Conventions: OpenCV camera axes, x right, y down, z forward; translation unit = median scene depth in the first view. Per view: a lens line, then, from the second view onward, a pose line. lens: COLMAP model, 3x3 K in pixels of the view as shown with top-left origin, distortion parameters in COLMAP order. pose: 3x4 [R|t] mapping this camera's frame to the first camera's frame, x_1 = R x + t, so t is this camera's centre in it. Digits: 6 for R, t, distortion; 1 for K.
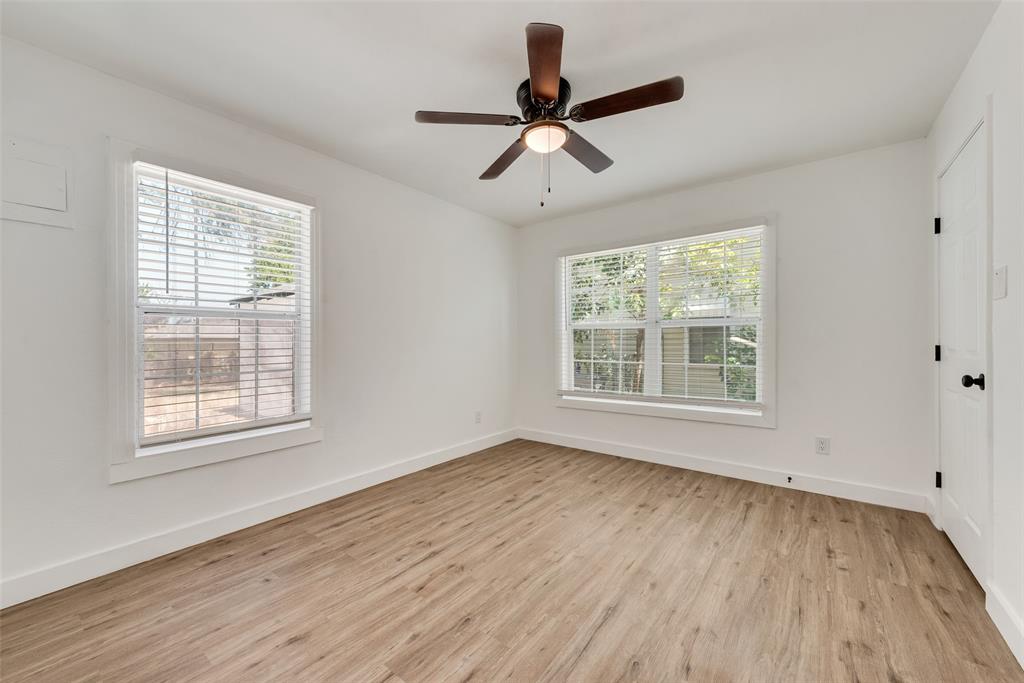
lens RADIAL K [[404.0, 0, 510.2], [0, 404.0, 339.3], [0, 0, 1]] dist [0.005730, -0.000298]
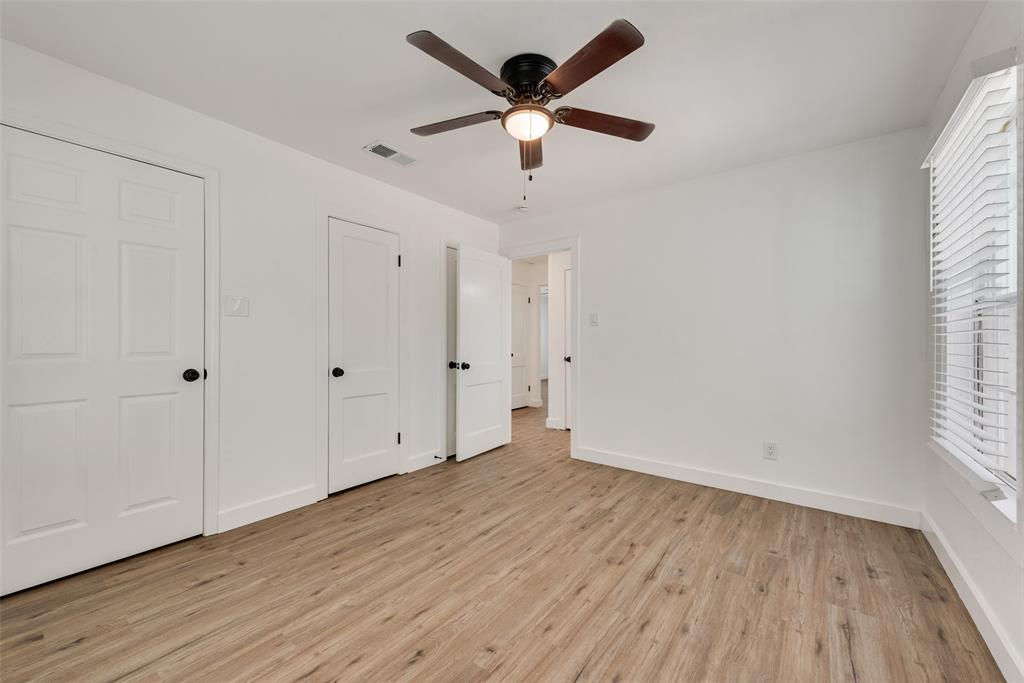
lens RADIAL K [[404.0, 0, 510.2], [0, 404.0, 339.3], [0, 0, 1]] dist [0.005730, -0.000298]
pose [[-0.999993, 0.001059, -0.003653, 0.133841], [0.001087, 0.999969, -0.007845, 0.003098], [0.003645, -0.007849, -0.999963, 1.977070]]
